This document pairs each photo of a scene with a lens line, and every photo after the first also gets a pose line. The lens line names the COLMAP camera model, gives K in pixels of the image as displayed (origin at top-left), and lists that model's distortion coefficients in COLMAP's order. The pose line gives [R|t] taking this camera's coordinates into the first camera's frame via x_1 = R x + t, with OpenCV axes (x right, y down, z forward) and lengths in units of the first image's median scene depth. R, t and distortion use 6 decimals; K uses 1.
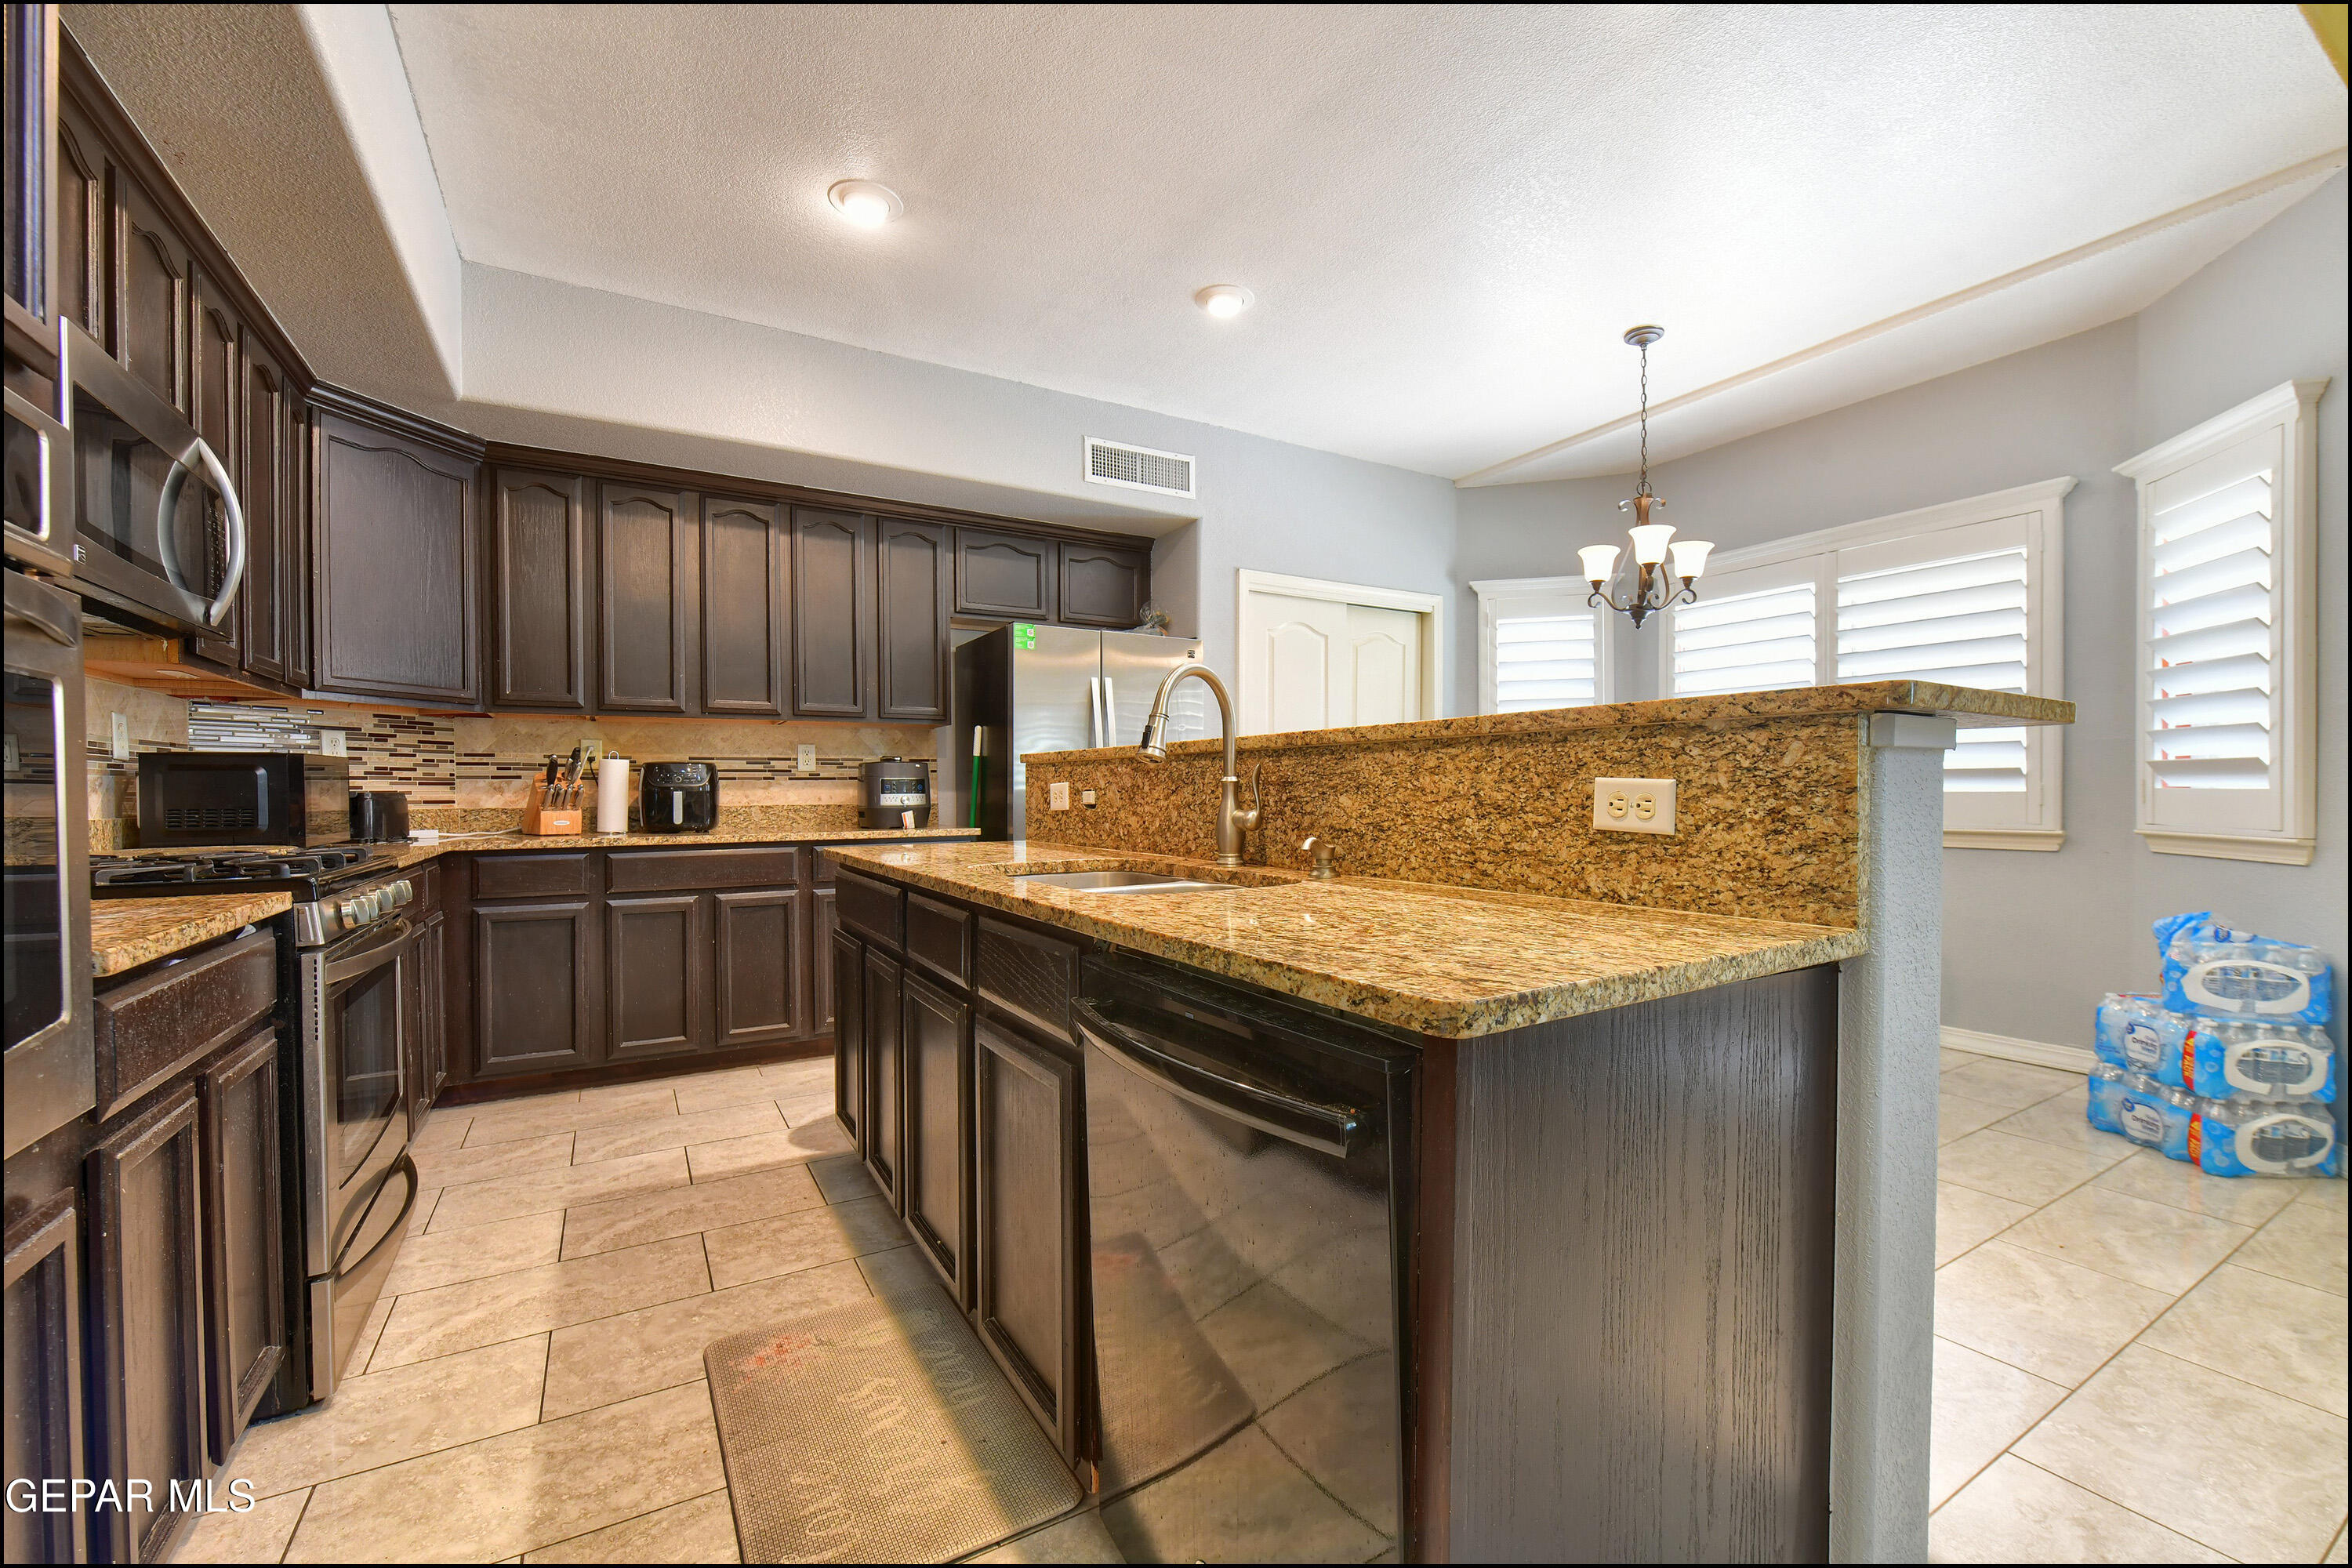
lens RADIAL K [[976.3, 0, 1178.6], [0, 976.3, 787.8], [0, 0, 1]] dist [-0.008482, -0.000262]
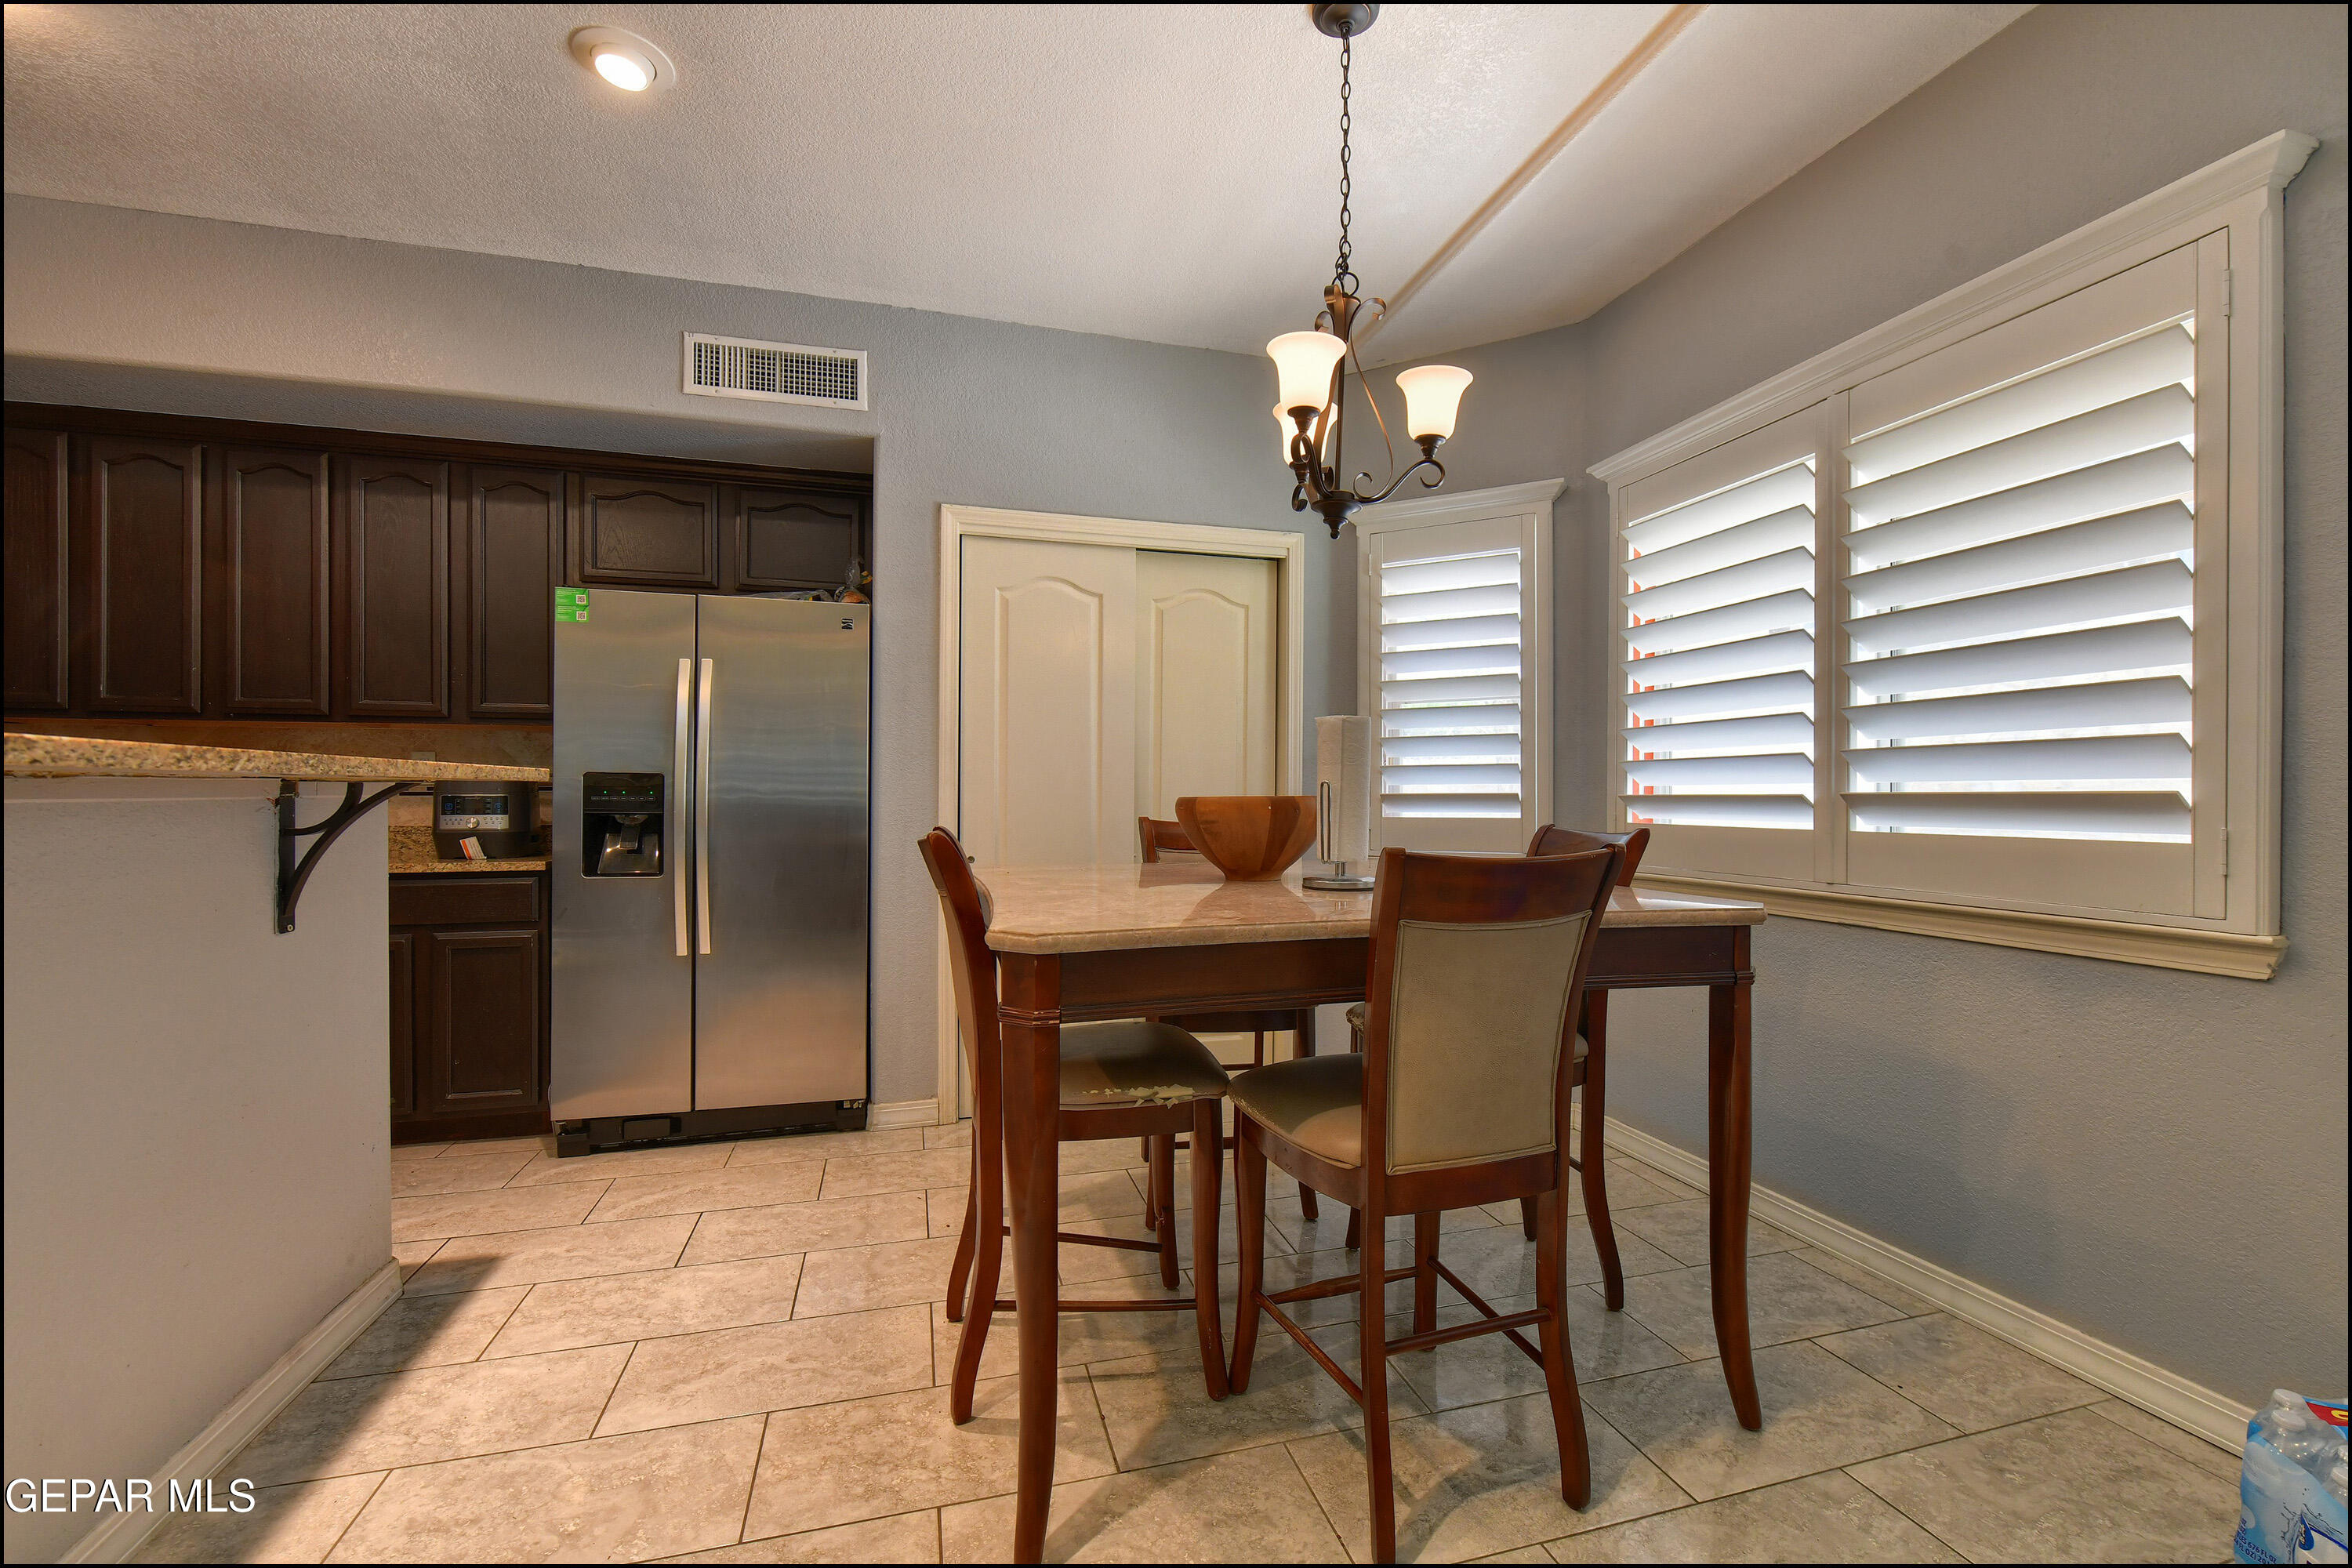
lens RADIAL K [[976.3, 0, 1184.3], [0, 976.3, 796.4], [0, 0, 1]] dist [-0.008482, -0.000262]
pose [[0.968866, 0.007167, -0.247482, 0.427544], [-0.005166, 0.999949, 0.008731, -0.017156], [0.247532, -0.007180, 0.968853, 0.357457]]
